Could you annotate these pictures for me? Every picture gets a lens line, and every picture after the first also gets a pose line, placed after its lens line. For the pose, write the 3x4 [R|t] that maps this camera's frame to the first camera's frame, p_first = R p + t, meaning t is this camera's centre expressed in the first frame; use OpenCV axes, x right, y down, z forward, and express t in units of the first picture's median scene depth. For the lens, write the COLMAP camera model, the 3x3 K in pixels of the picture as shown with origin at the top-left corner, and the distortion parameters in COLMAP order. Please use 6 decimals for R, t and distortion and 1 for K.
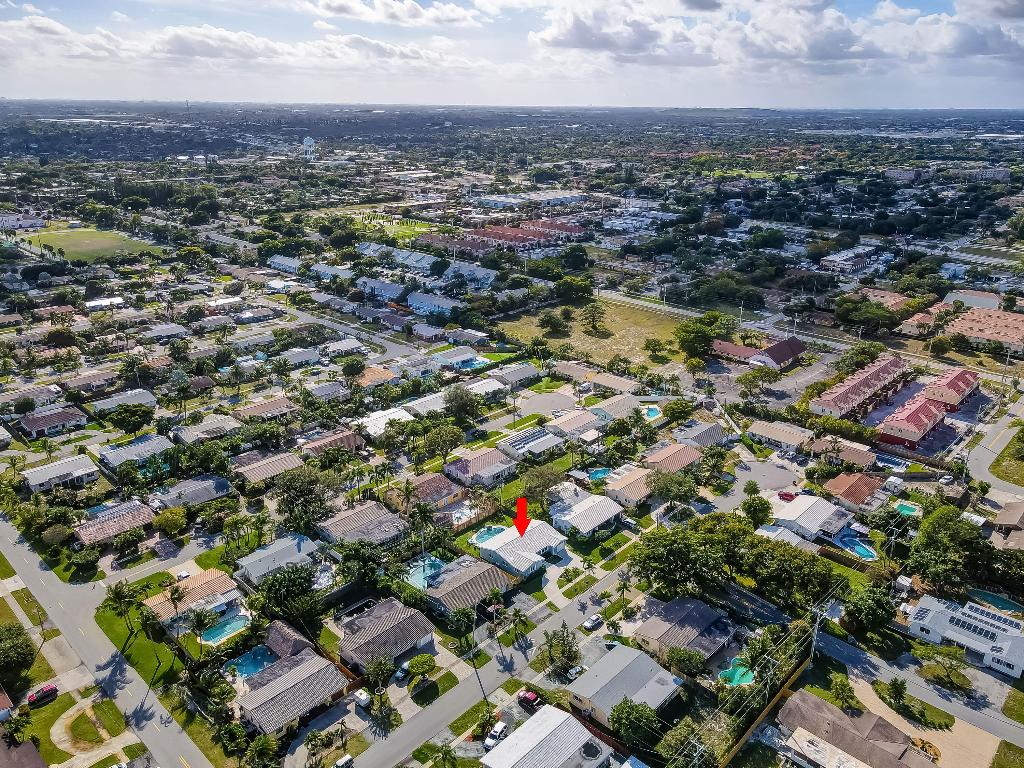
lens RADIAL K [[751.4, 0, 521.8], [0, 751.4, 386.2], [0, 0, 1]] dist [0.001102, 0.028502]
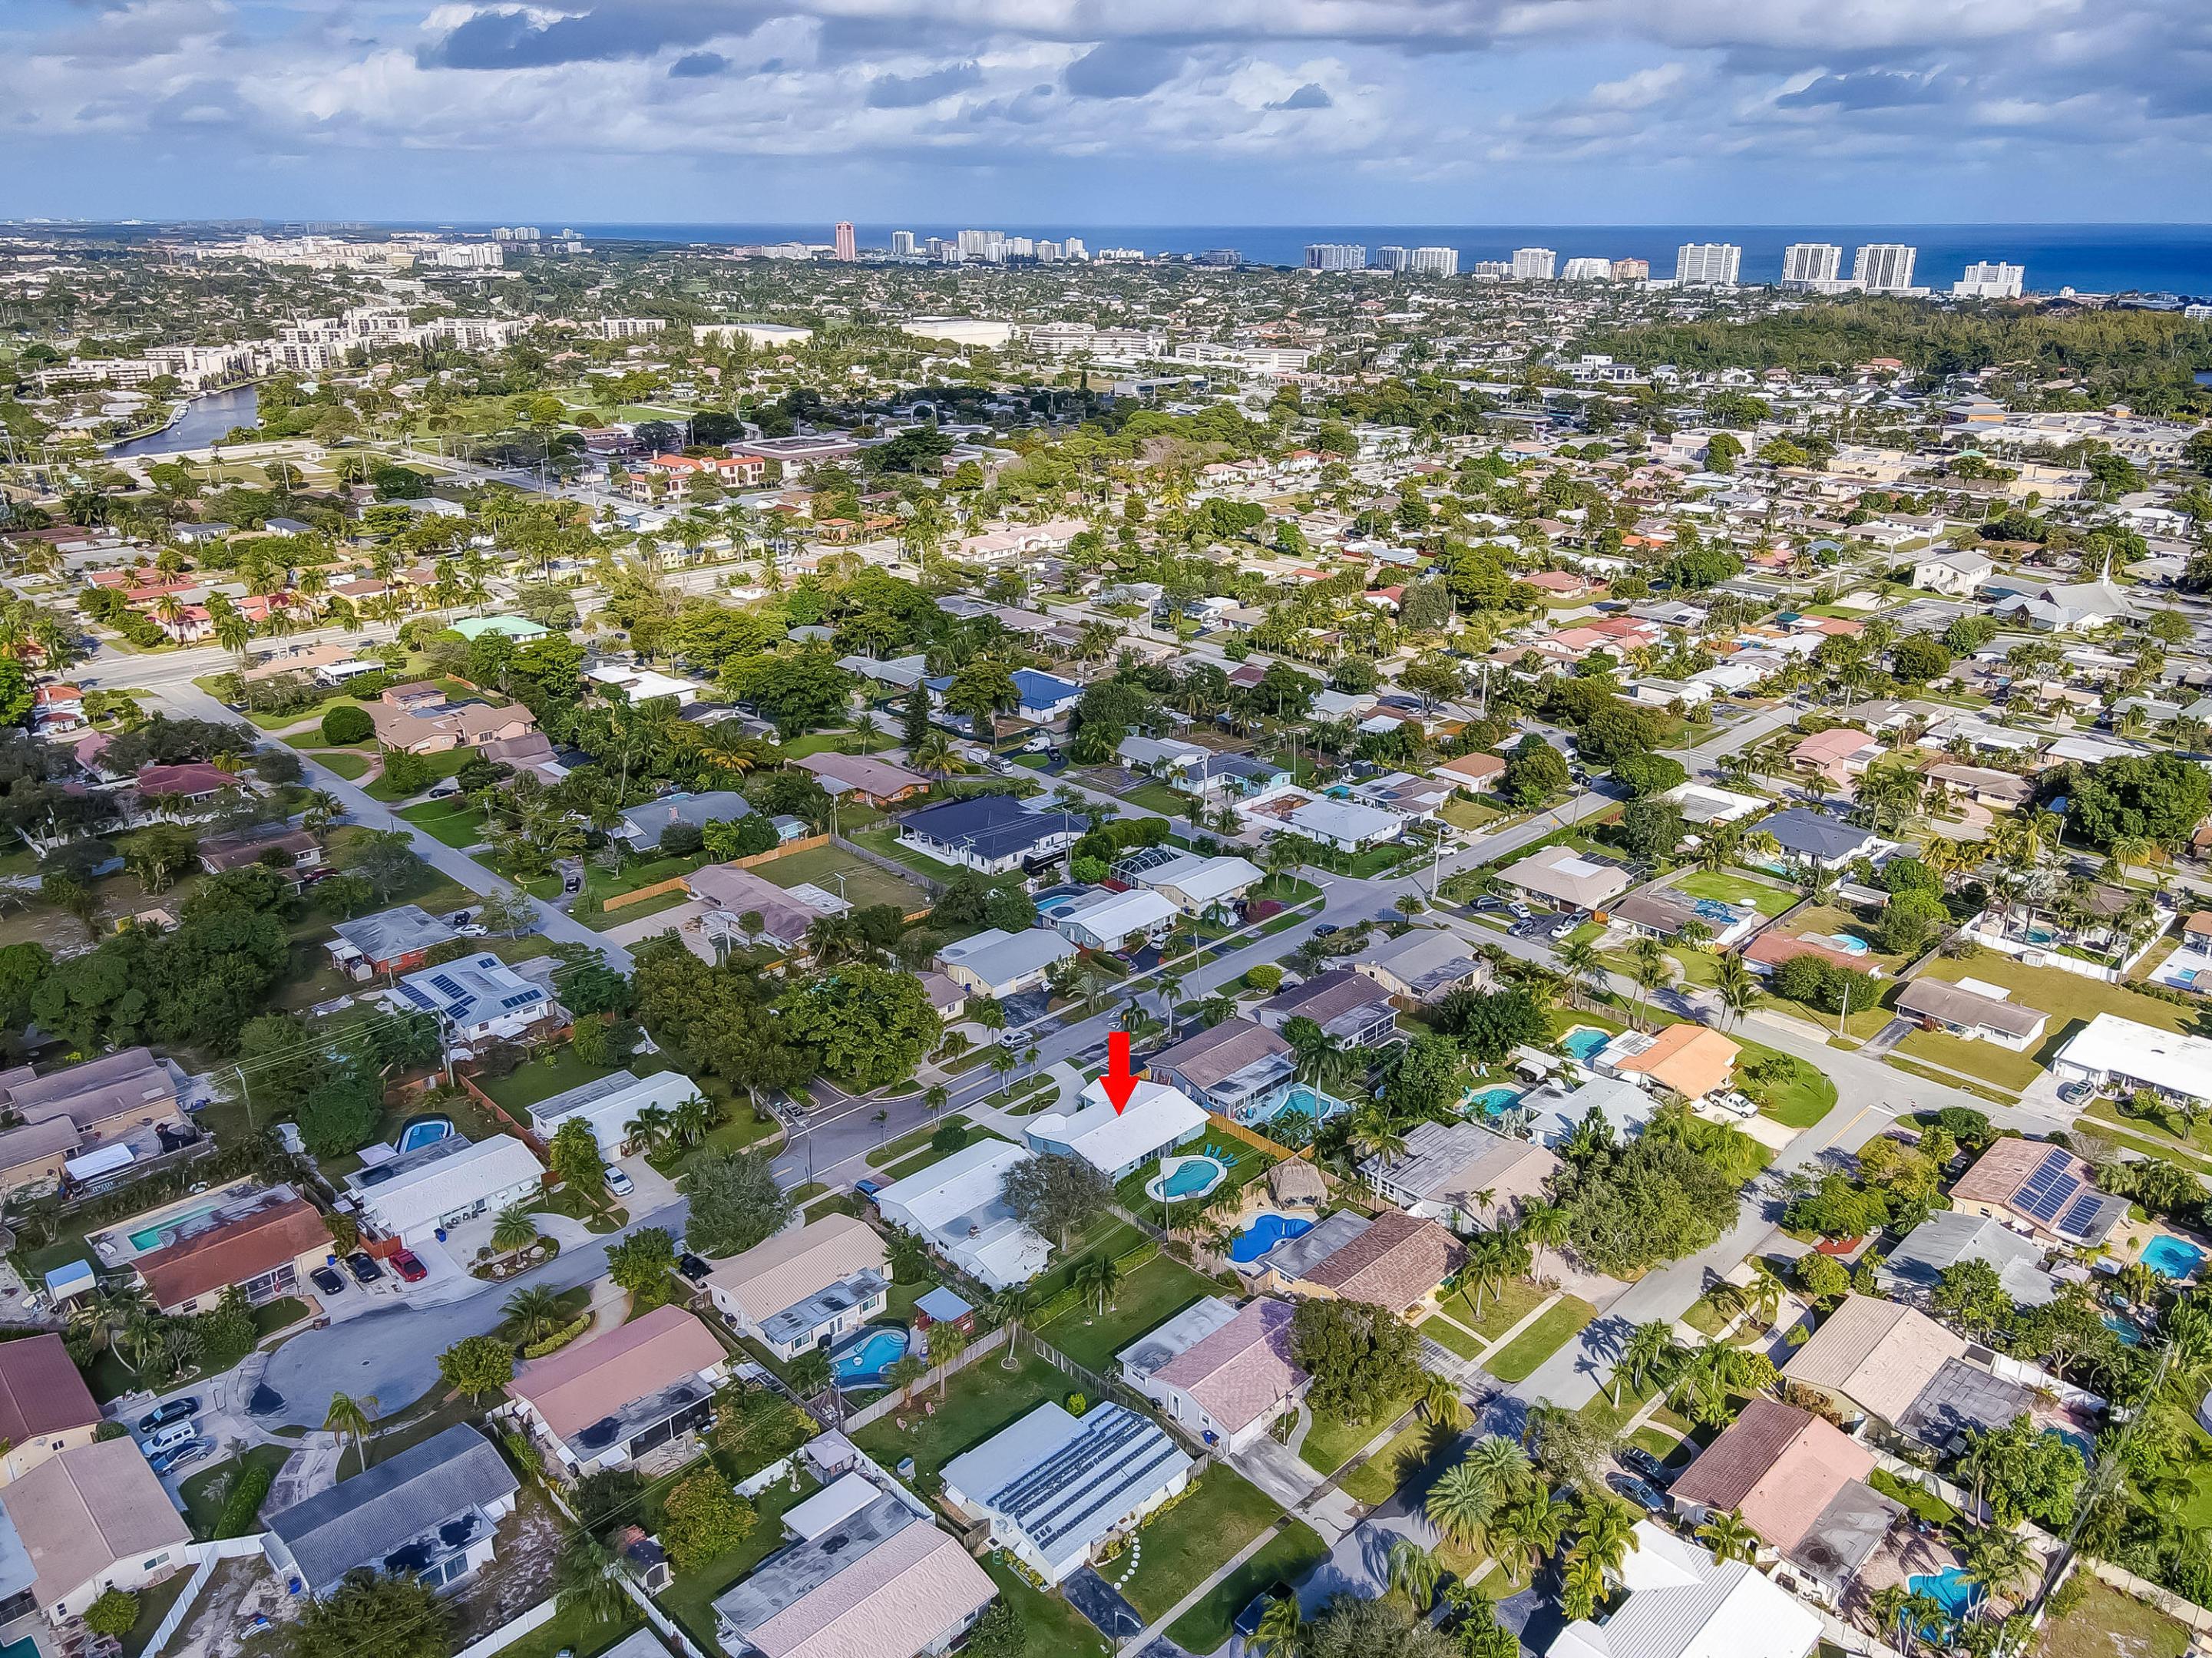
lens RADIAL K [[1623.0, 0, 1127.2], [0, 1623.0, 833.8], [0, 0, 1]] dist [0.001102, 0.028502]
pose [[-0.999502, -0.021693, 0.022903, -0.016366], [-0.000730, 0.741725, 0.670703, -0.415426], [-0.031537, 0.670353, -0.741372, 1.068134]]
